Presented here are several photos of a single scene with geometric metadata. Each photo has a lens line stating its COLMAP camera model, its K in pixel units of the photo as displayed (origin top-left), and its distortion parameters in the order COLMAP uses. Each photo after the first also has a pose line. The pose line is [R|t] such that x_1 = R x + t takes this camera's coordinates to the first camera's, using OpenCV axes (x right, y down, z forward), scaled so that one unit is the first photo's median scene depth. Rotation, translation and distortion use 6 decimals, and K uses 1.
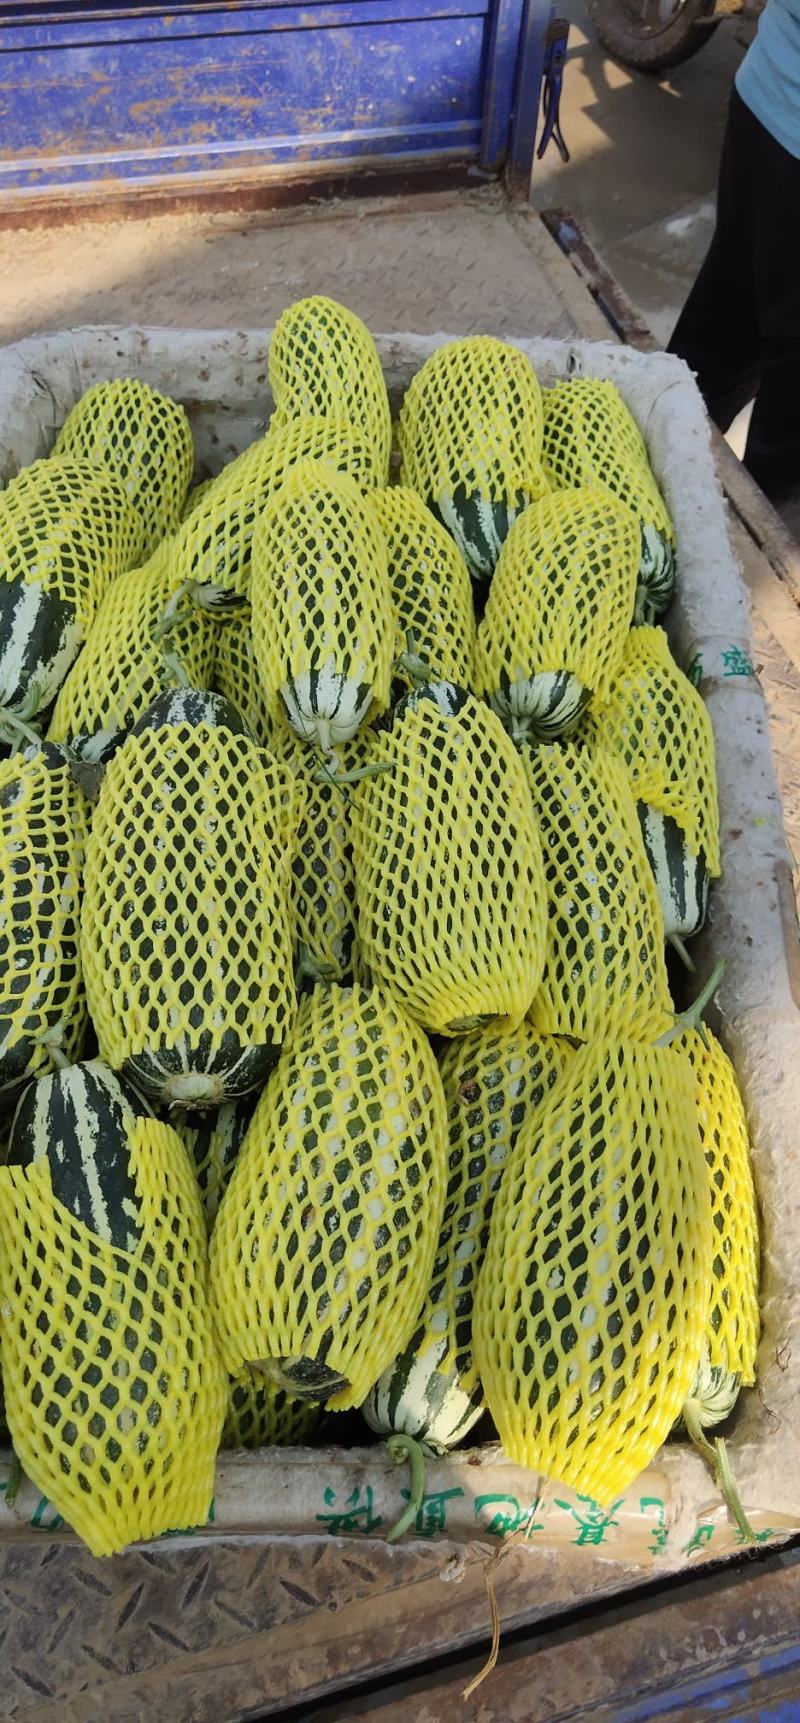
lens RADIAL K [[2403.1, 0, 400.0], [0, 2403.1, 861.5], [0, 0, 1]] dist [0.003079, 1.527626]
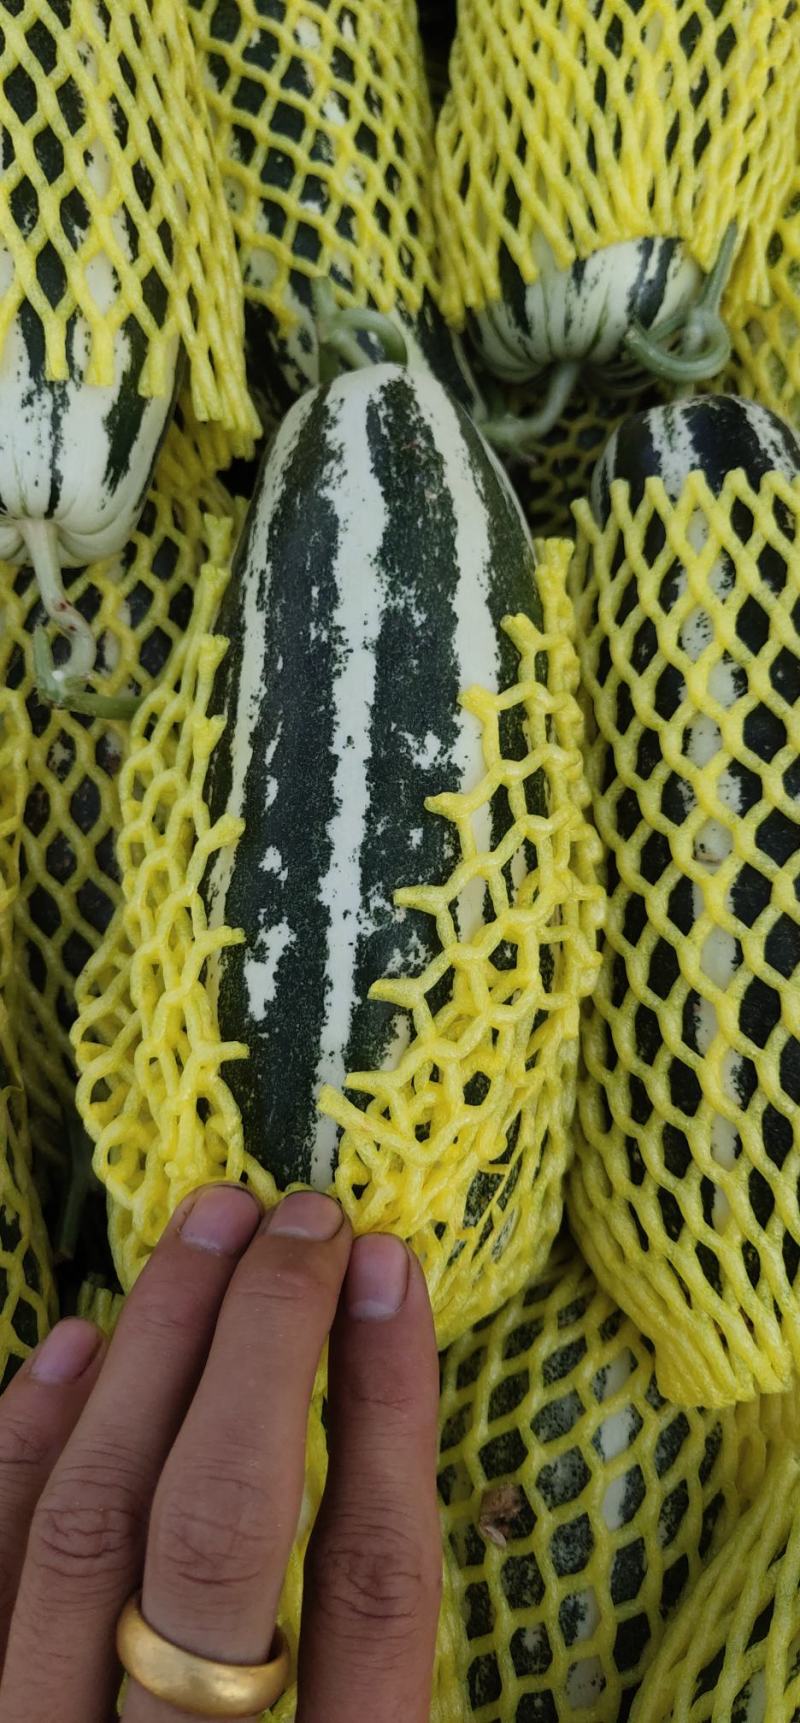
lens RADIAL K [[2403.1, 0, 400.0], [0, 2403.1, 861.5], [0, 0, 1]] dist [0.003079, 1.527626]
pose [[0.991437, -0.097585, -0.086773, 0.050399], [0.123664, 0.915086, 0.383828, -0.142702], [0.041949, -0.391272, 0.919318, 0.584918]]
